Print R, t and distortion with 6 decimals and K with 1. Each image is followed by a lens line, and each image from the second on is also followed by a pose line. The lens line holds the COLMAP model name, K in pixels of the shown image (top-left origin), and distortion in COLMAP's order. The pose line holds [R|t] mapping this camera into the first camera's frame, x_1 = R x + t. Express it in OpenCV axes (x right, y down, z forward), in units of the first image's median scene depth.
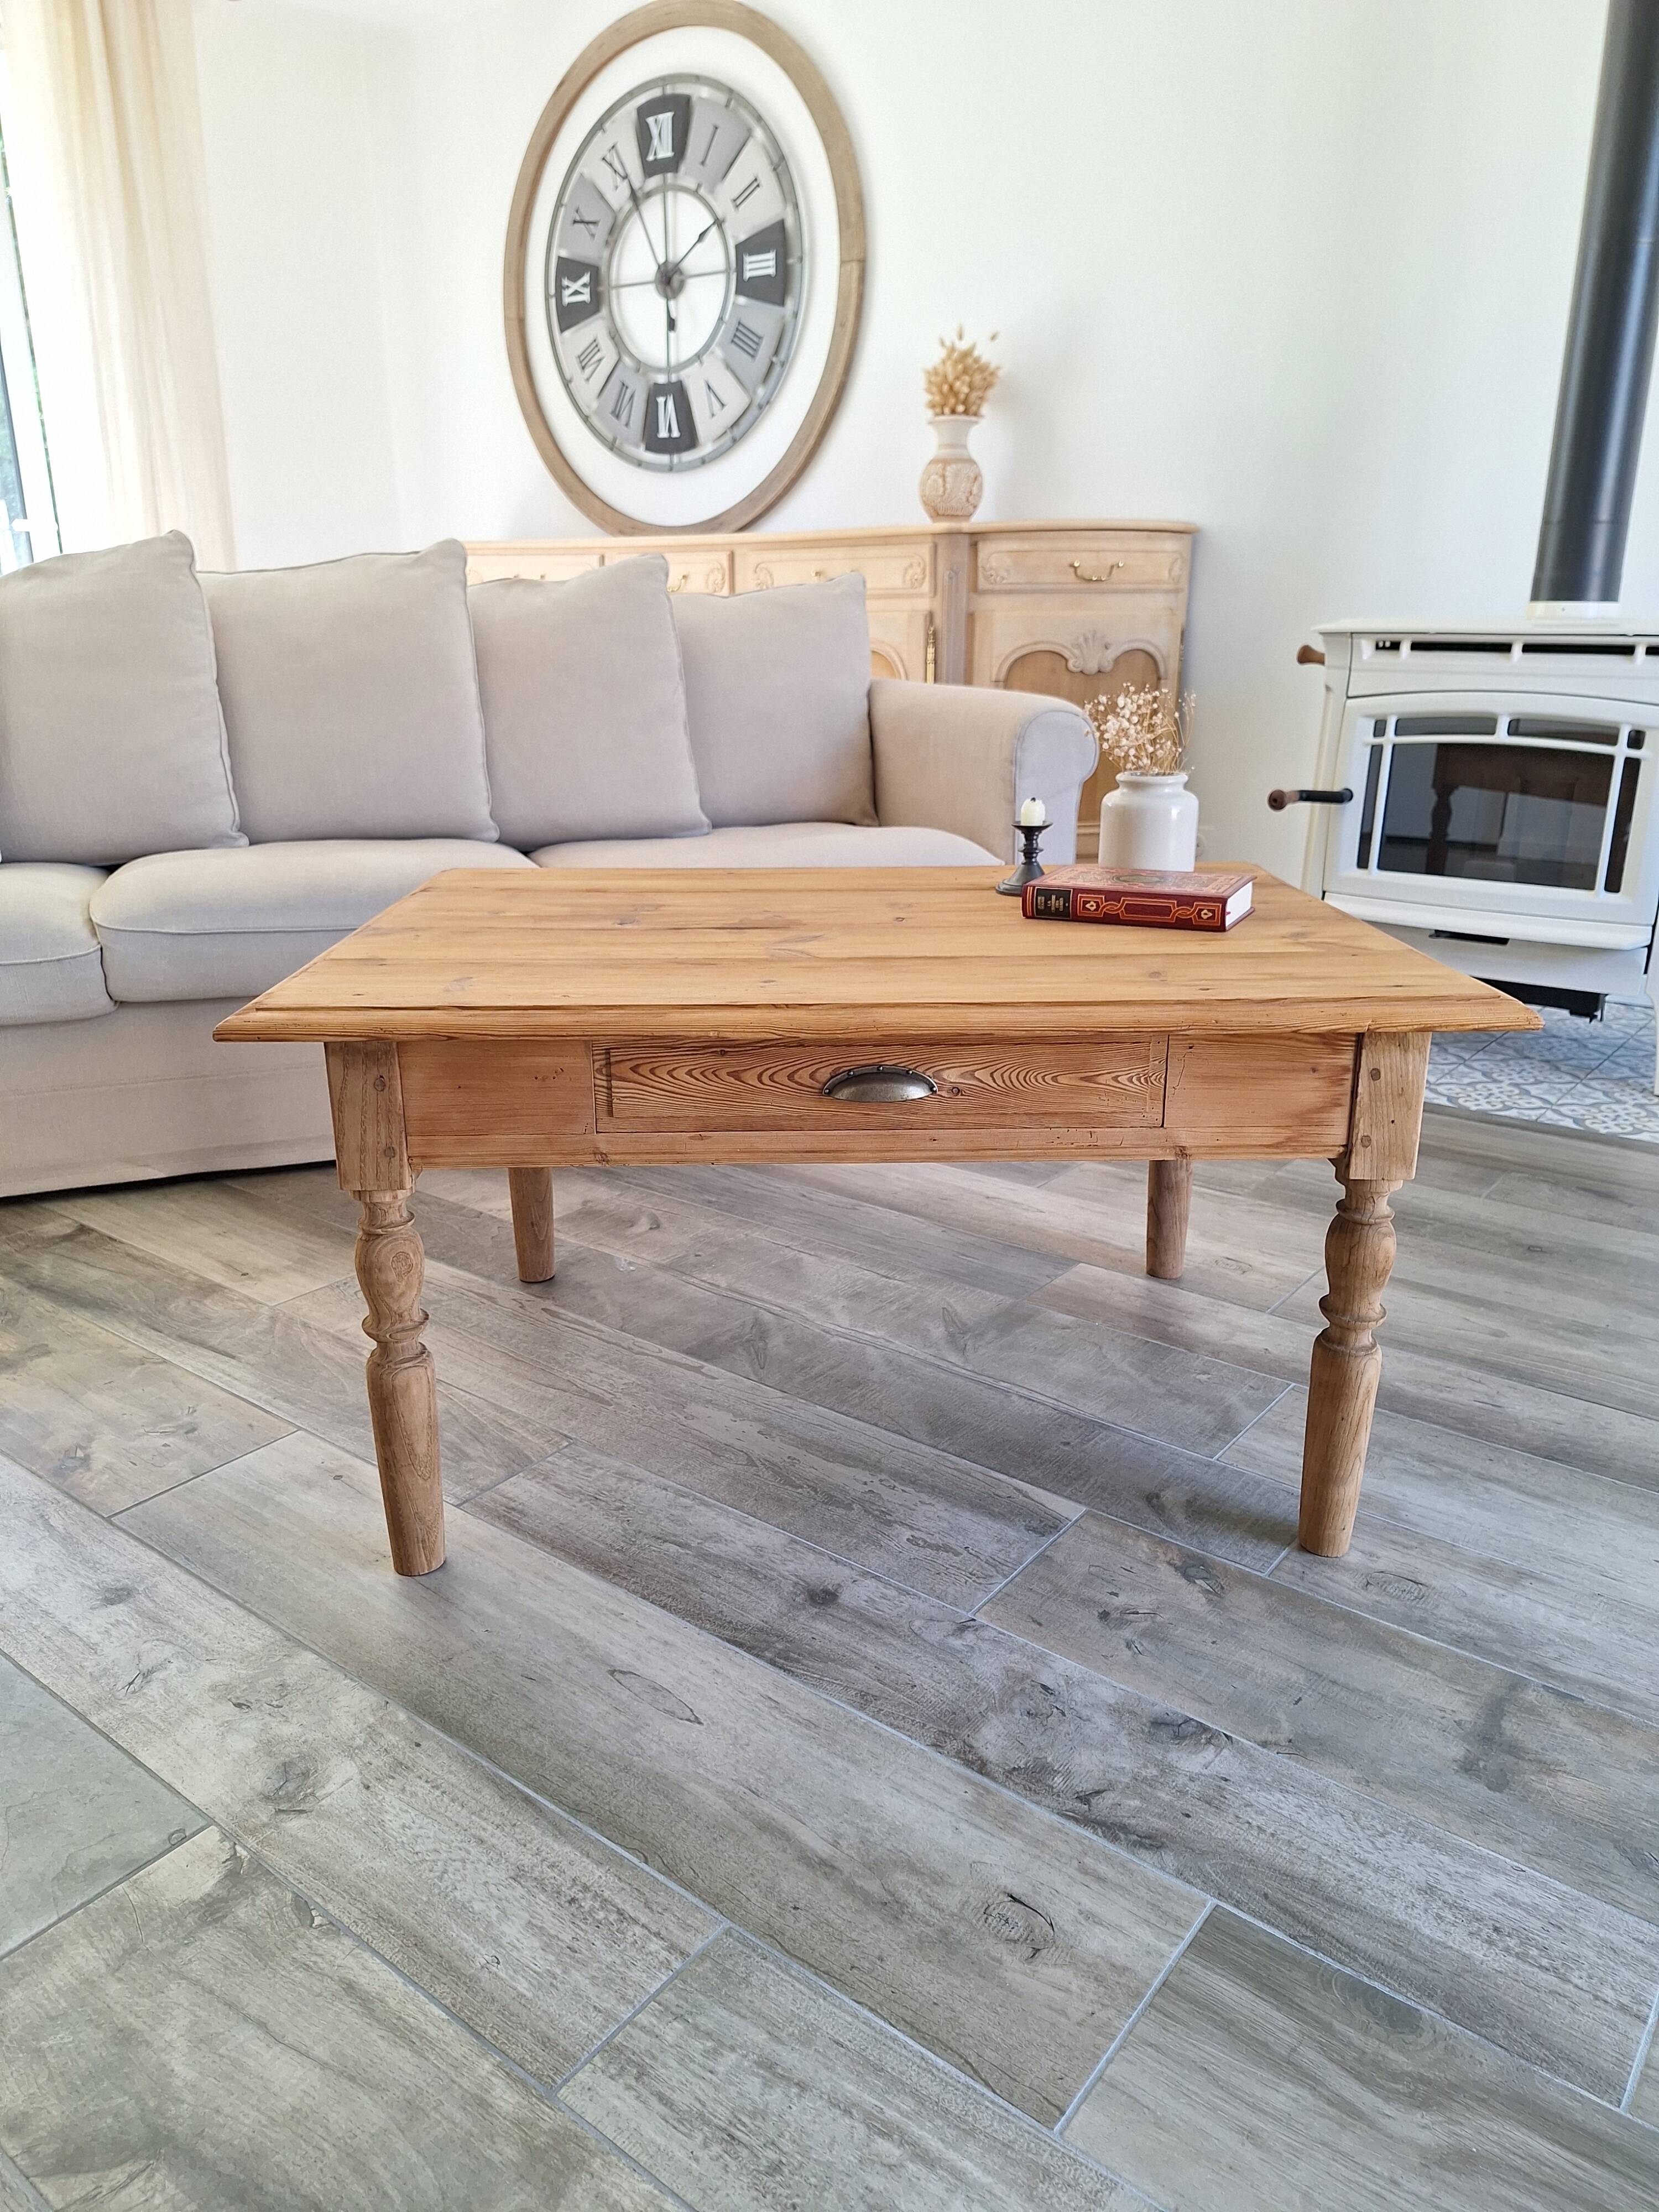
lens RADIAL K [[1546.2, 0, 828.8], [0, 1546.2, 1108.2], [0, 0, 1]] dist [0.059471, -0.061787]
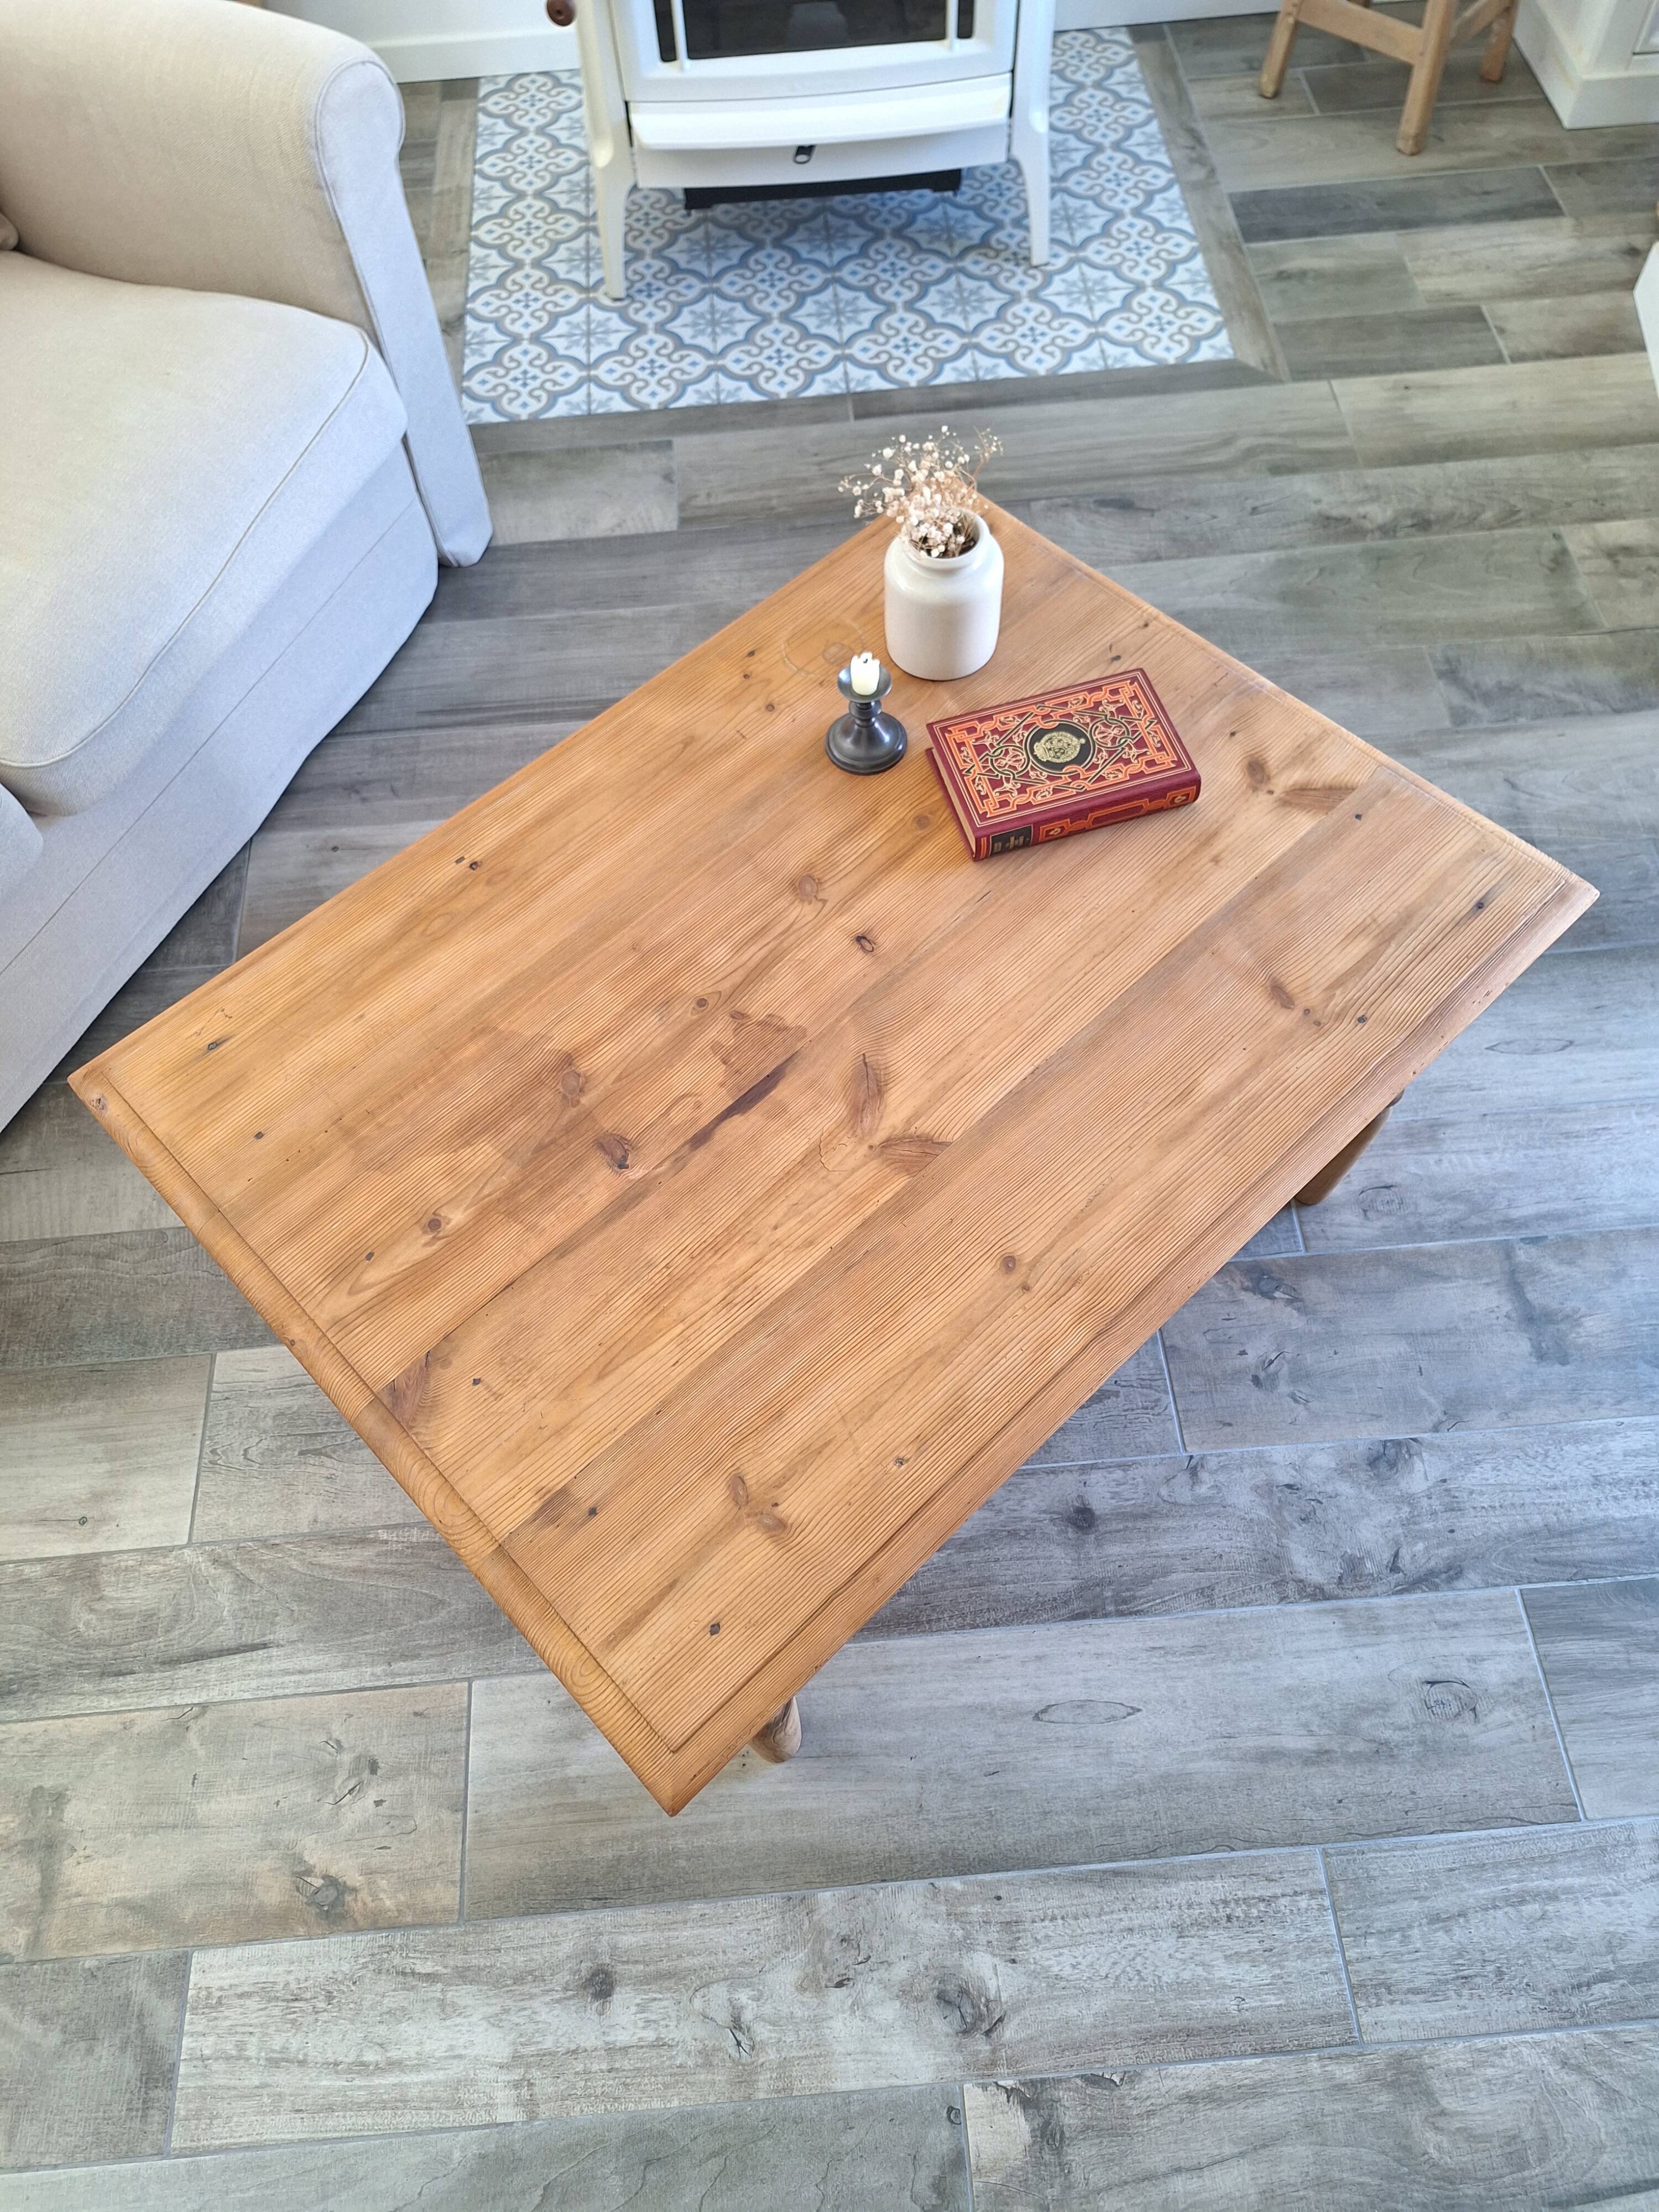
lens RADIAL K [[1557.6, 0, 830.1], [0, 1557.6, 1108.8], [0, 0, 1]] dist [0.045148, -0.048450]
pose [[0.739514, -0.597136, 0.310721, -0.253914], [0.238423, 0.664030, 0.708673, -0.598607], [-0.629503, -0.449991, 0.633431, 0.405144]]
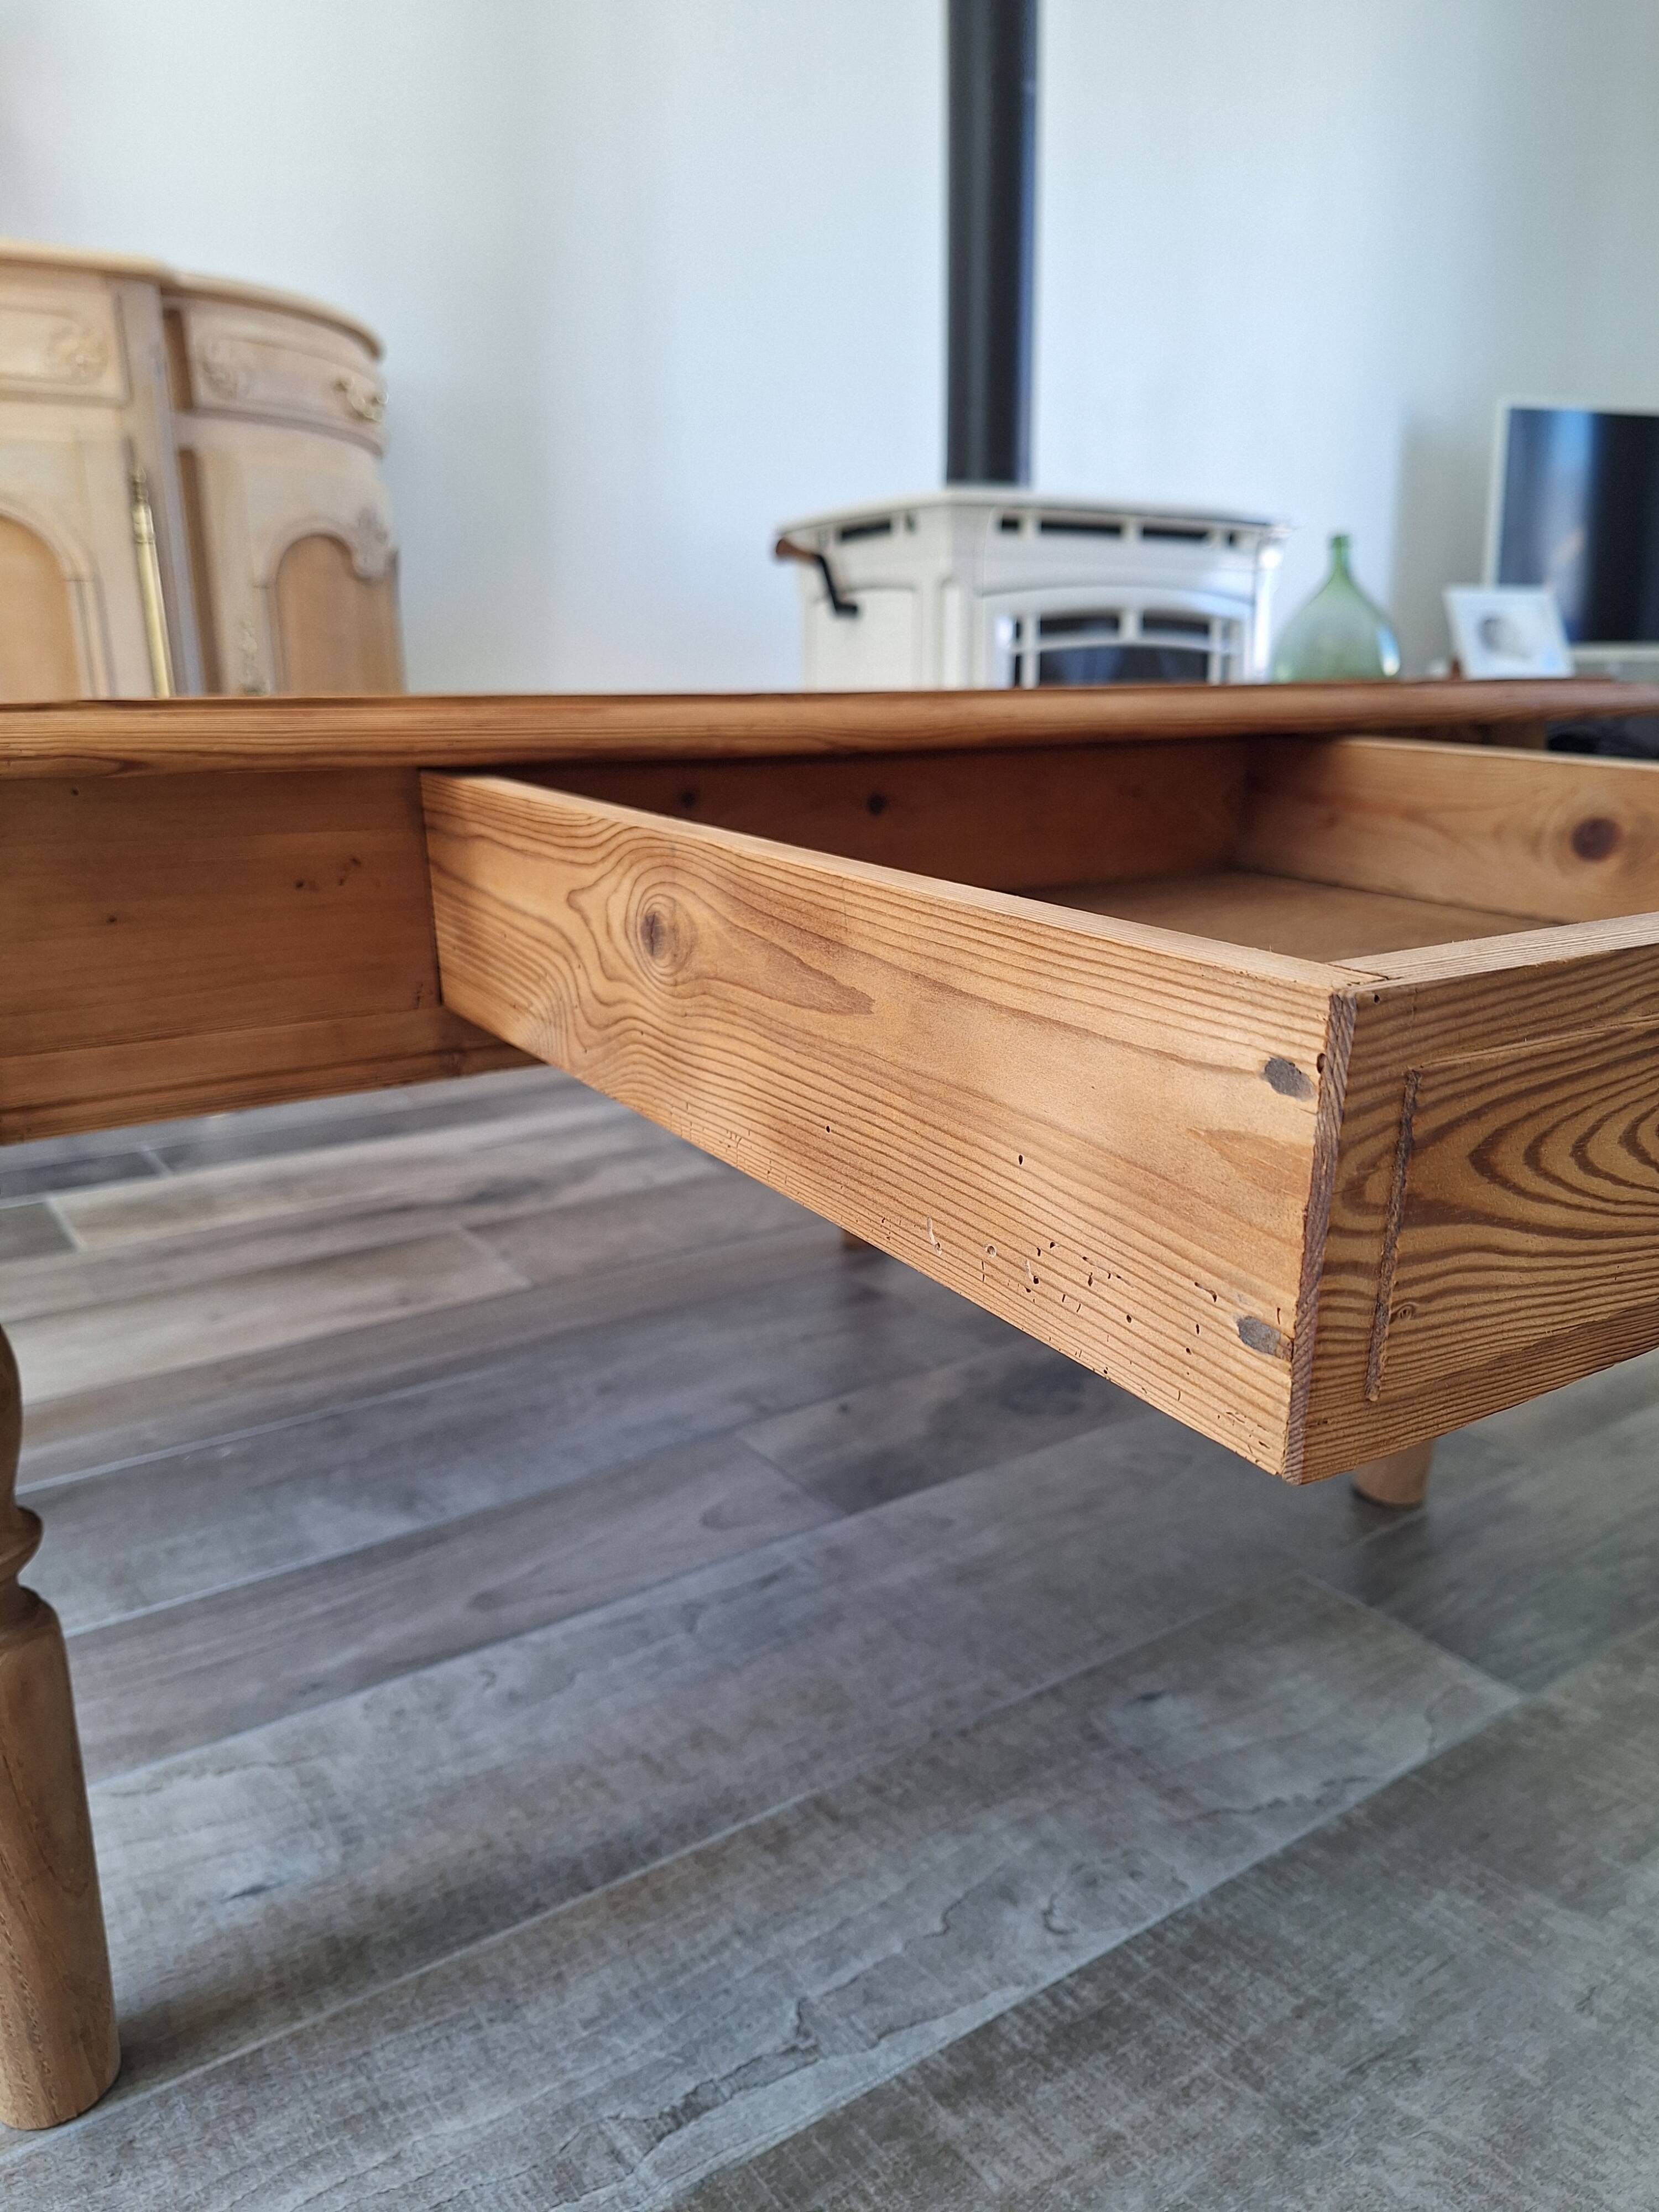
lens RADIAL K [[1579.5, 0, 838.9], [0, 1579.5, 1118.2], [0, 0, 1]] dist [0.038562, -0.059472]
pose [[0.313367, -0.253455, 0.915184, -0.805582], [0.302609, 0.940137, 0.156750, -0.281126], [-0.900127, 0.227822, 0.371305, 1.437084]]
